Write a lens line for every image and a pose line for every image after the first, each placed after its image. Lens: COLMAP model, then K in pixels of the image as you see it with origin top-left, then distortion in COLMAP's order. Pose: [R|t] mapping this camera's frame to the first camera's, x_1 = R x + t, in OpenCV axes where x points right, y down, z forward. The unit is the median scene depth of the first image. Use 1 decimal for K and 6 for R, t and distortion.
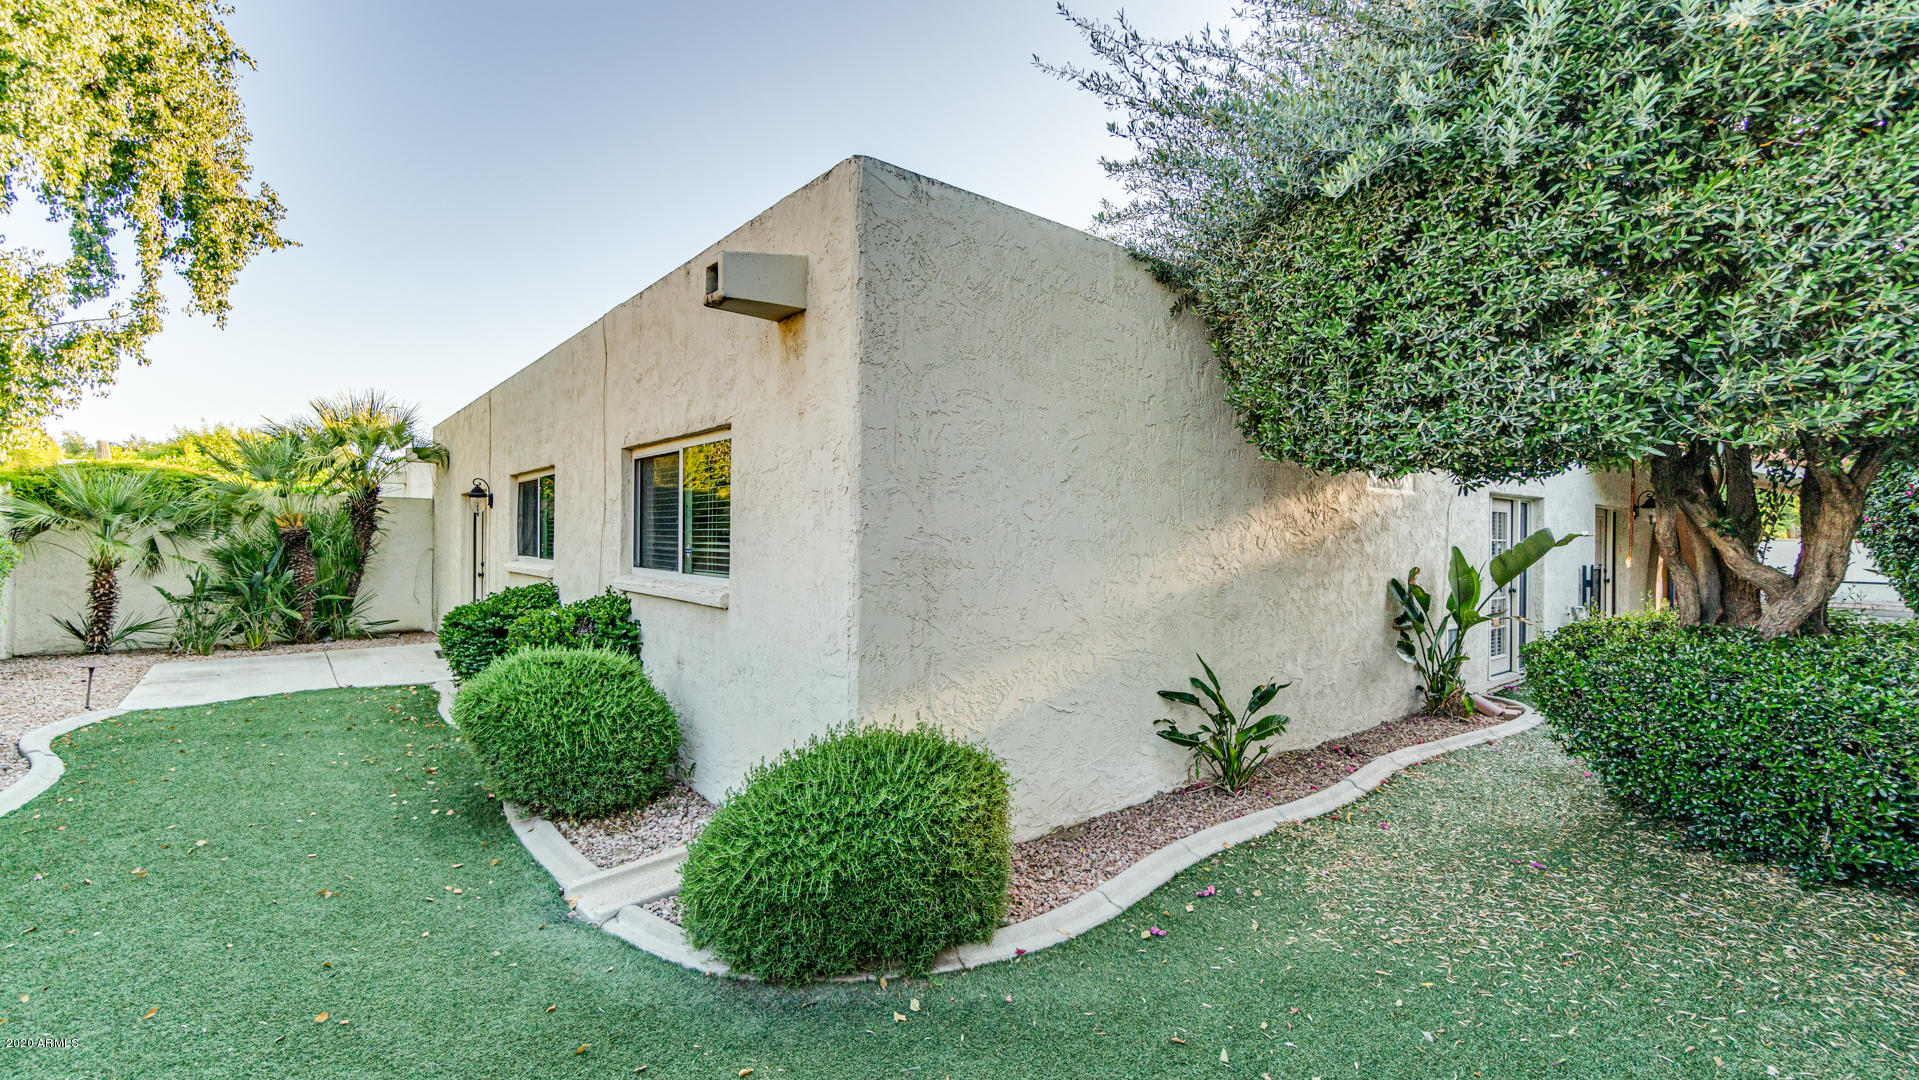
lens RADIAL K [[857.8, 0, 950.2], [0, 857.8, 534.1], [0, 0, 1]] dist [-0.001846, -0.000207]
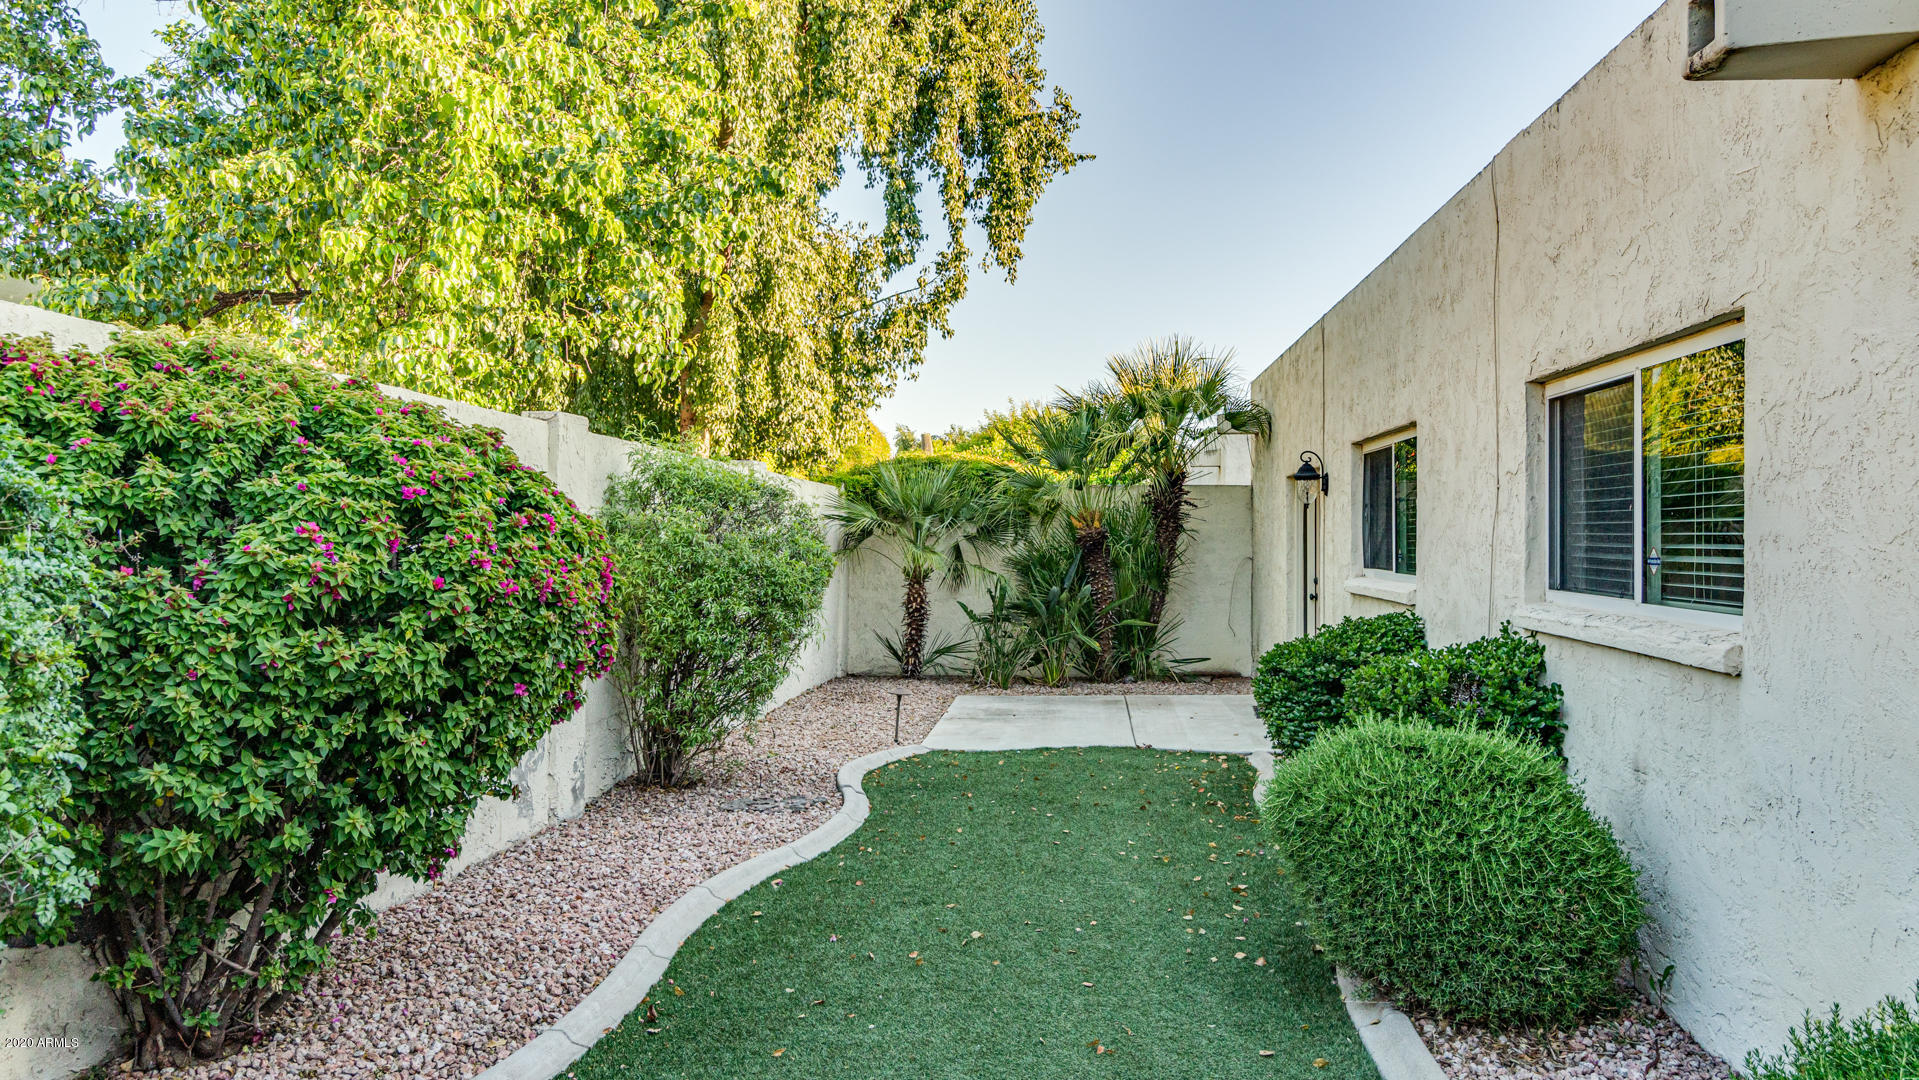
lens RADIAL K [[1294.5, 0, 959.5], [0, 1294.5, 540.0], [0, 0, 1]] dist [-0.003022, 0.003339]
pose [[0.706305, -0.007887, -0.707863, -0.037476], [0.008475, 0.999960, -0.002686, 0.004520], [0.707856, -0.004102, 0.706344, 0.115534]]
